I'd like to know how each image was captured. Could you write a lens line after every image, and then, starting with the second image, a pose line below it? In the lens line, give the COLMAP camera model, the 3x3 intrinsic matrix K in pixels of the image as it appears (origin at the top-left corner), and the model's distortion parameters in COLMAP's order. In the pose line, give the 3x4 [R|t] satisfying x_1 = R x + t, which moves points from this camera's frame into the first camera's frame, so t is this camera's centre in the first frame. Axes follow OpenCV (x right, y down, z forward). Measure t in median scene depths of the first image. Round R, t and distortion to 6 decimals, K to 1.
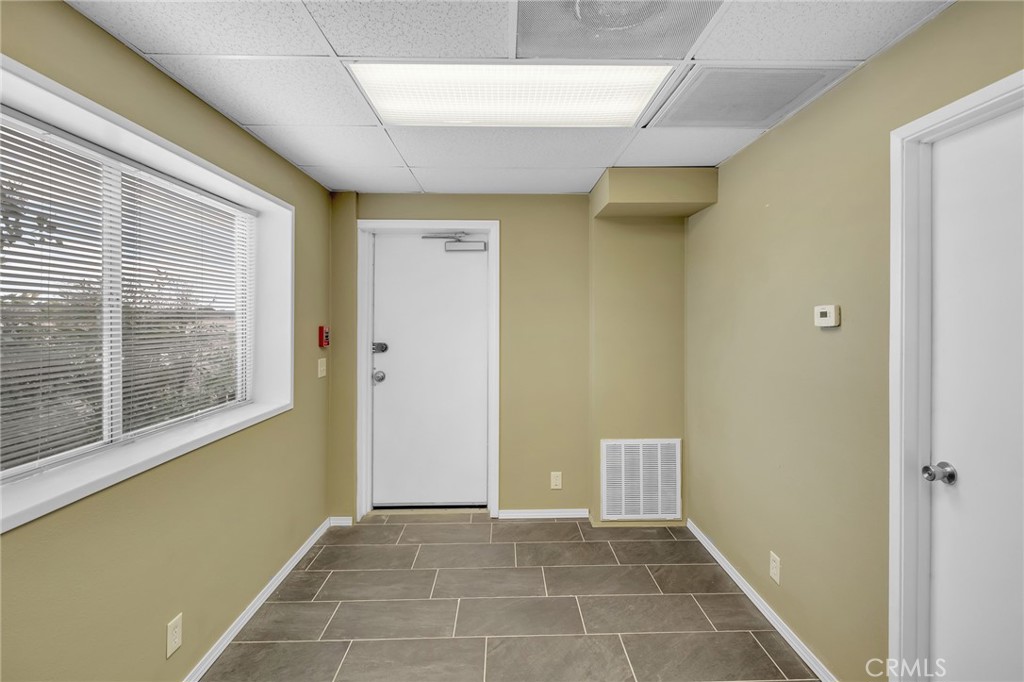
lens RADIAL K [[478.7, 0, 517.1], [0, 478.7, 321.0], [0, 0, 1]] dist [0.000092, -0.002907]
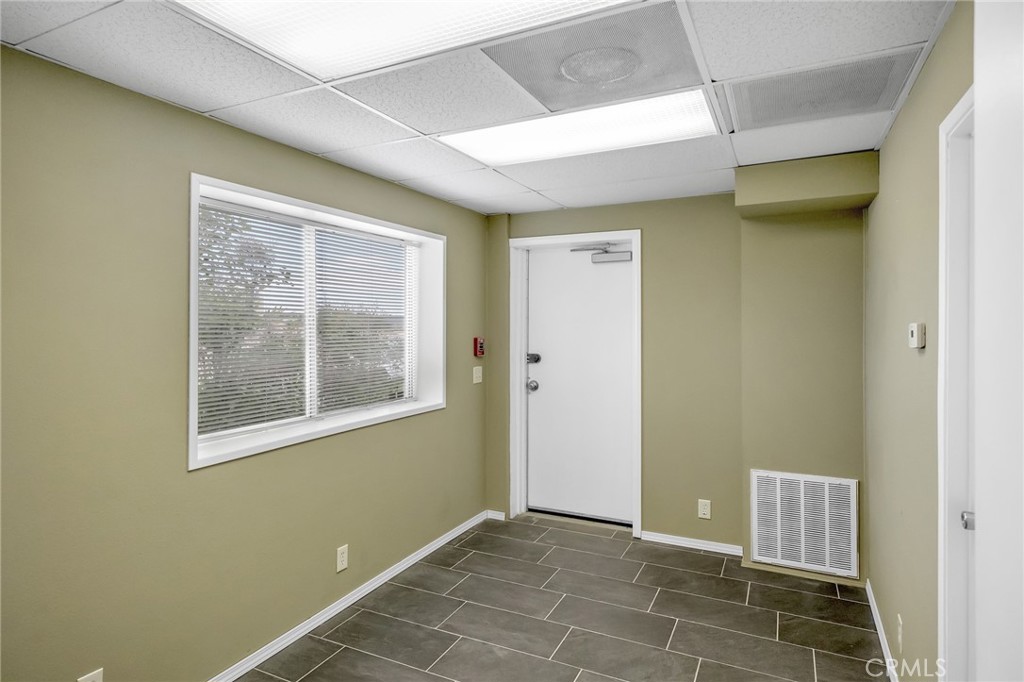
lens RADIAL K [[566.6, 0, 512.1], [0, 566.6, 335.3], [0, 0, 1]] dist [0.000823, -0.002083]
pose [[0.884273, 0.009466, -0.466875, 0.283741], [-0.002948, 0.999888, 0.014689, -0.014289], [0.466962, -0.011612, 0.884201, -0.134801]]
